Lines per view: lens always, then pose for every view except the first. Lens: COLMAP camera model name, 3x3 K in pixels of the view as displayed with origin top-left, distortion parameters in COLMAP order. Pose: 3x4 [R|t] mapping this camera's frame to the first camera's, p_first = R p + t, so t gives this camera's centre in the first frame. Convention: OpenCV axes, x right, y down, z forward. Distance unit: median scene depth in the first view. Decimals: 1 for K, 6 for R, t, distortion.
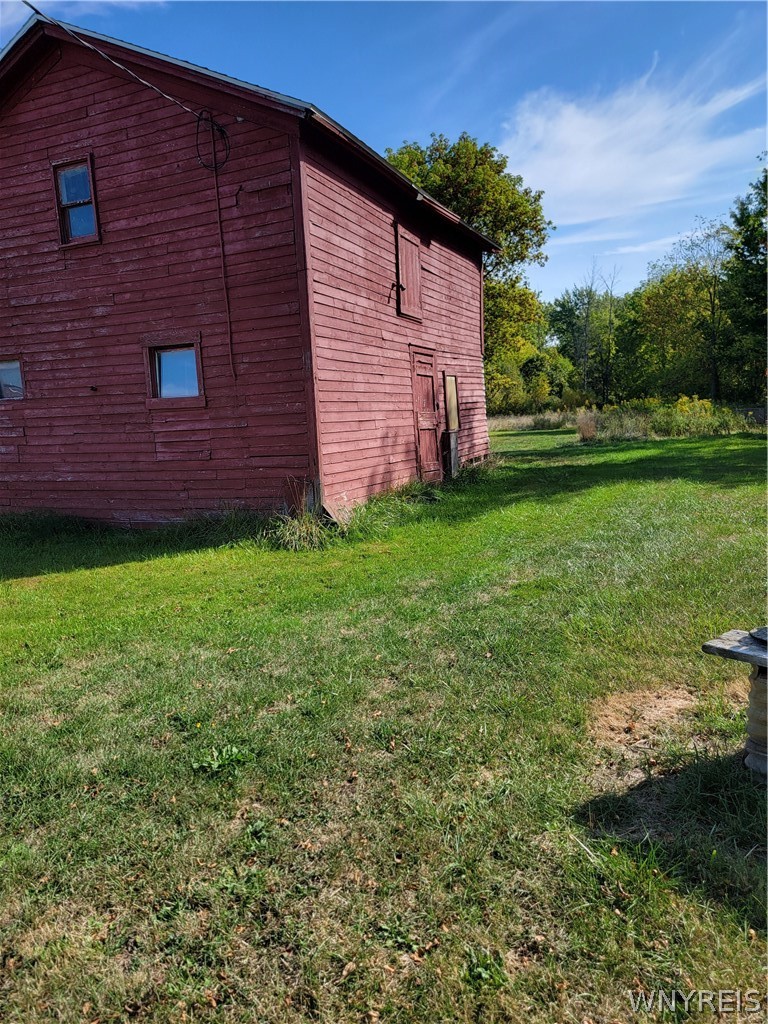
lens RADIAL K [[699.2, 0, 384.0], [0, 699.2, 512.0], [0, 0, 1]] dist [0.006105, -0.000168]
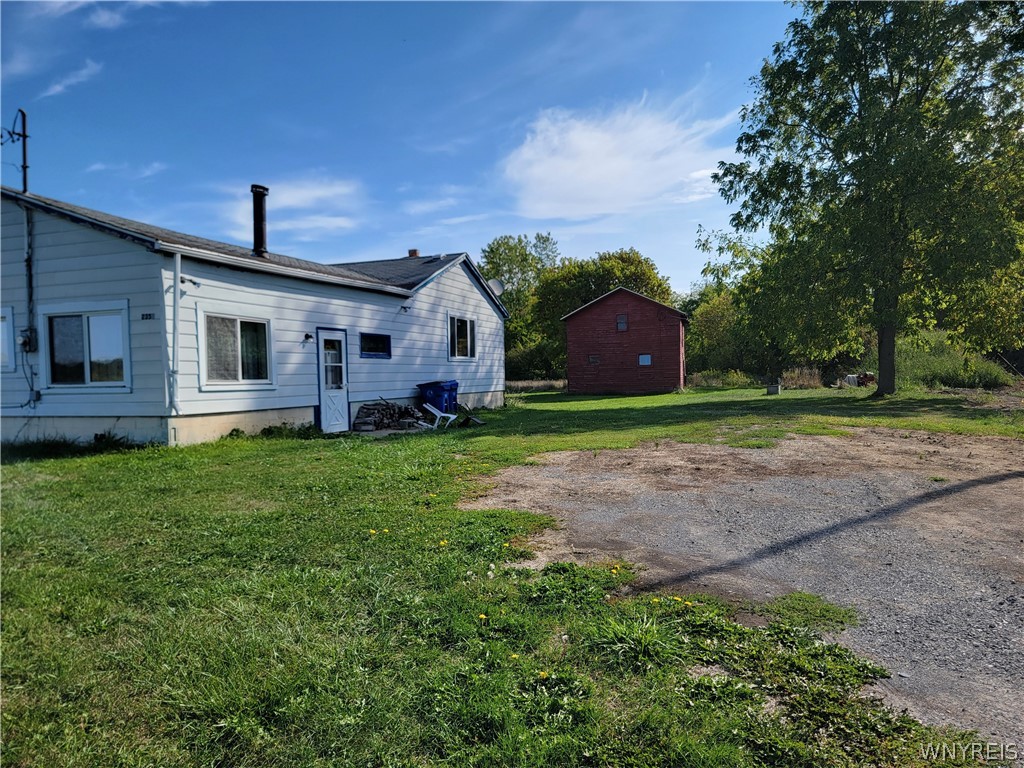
lens RADIAL K [[699.2, 0, 512.0], [0, 699.2, 384.0], [0, 0, 1]] dist [0.006105, -0.000168]
pose [[0.984678, 0.009257, 0.174136, -0.189315], [0.012685, 0.992142, -0.124470, 0.050778], [-0.173920, 0.124772, 0.976823, -0.321611]]
